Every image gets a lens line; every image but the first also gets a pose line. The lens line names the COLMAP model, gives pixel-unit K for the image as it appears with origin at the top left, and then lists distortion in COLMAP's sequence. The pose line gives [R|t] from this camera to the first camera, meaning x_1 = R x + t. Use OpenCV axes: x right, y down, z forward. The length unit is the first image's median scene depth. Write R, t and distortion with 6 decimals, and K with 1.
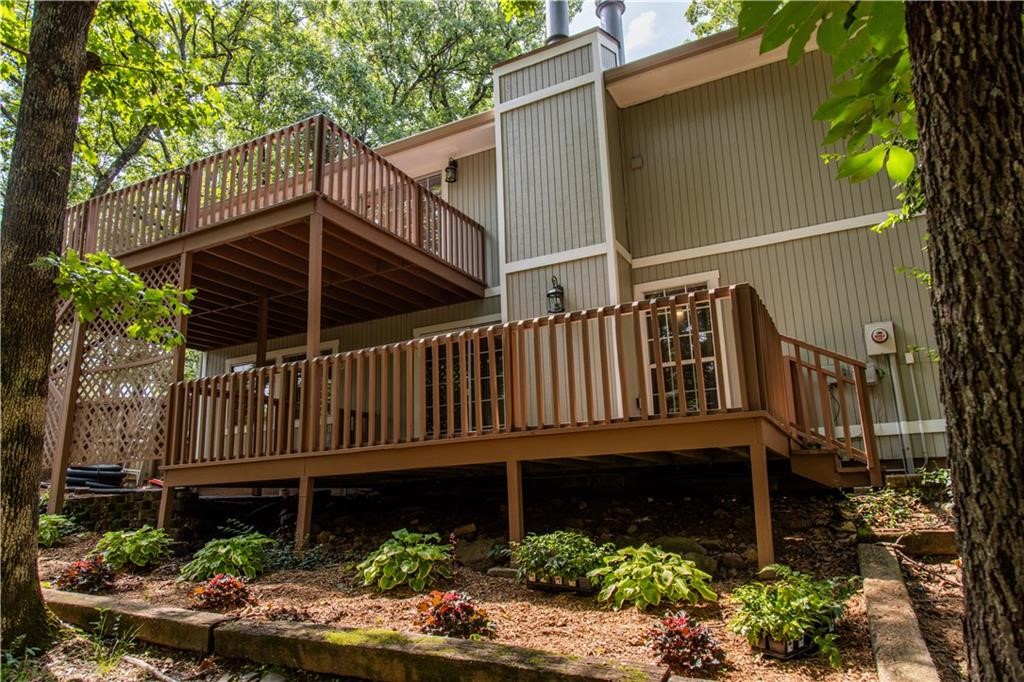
lens RADIAL K [[677.8, 0, 515.2], [0, 677.8, 340.1], [0, 0, 1]] dist [0.097061, -0.001888]
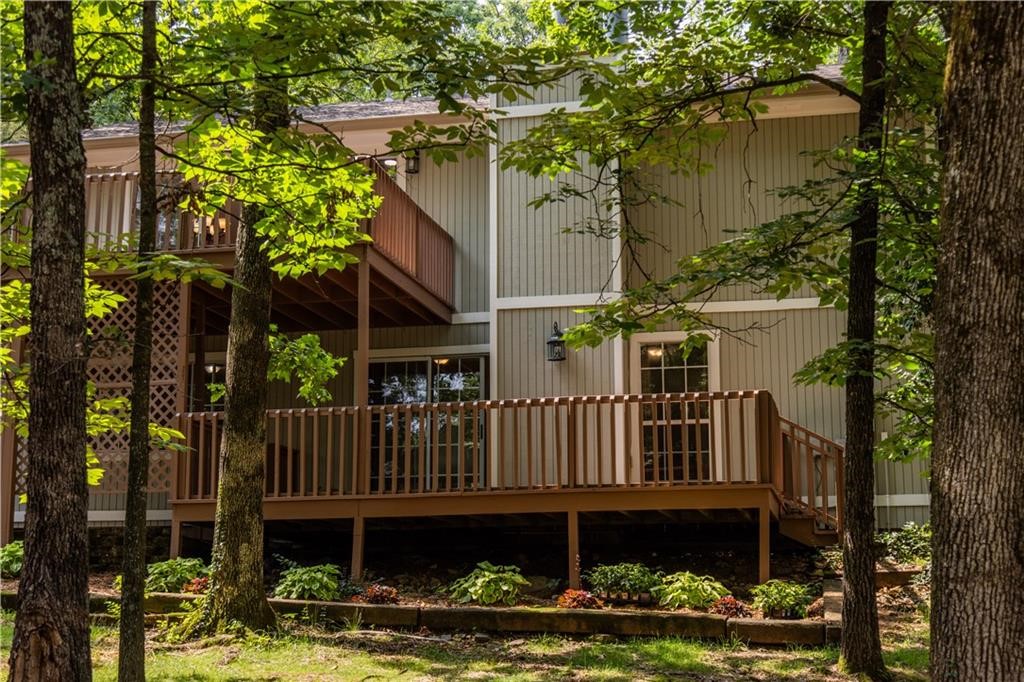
lens RADIAL K [[1596.6, 0, 509.2], [0, 1596.6, 343.6], [0, 0, 1]] dist [0.388866, 0.000000]
pose [[0.968617, 0.072742, 0.237674, -0.638542], [-0.085155, 0.995467, 0.042367, -0.183747], [-0.233515, -0.061276, 0.970421, -1.369568]]
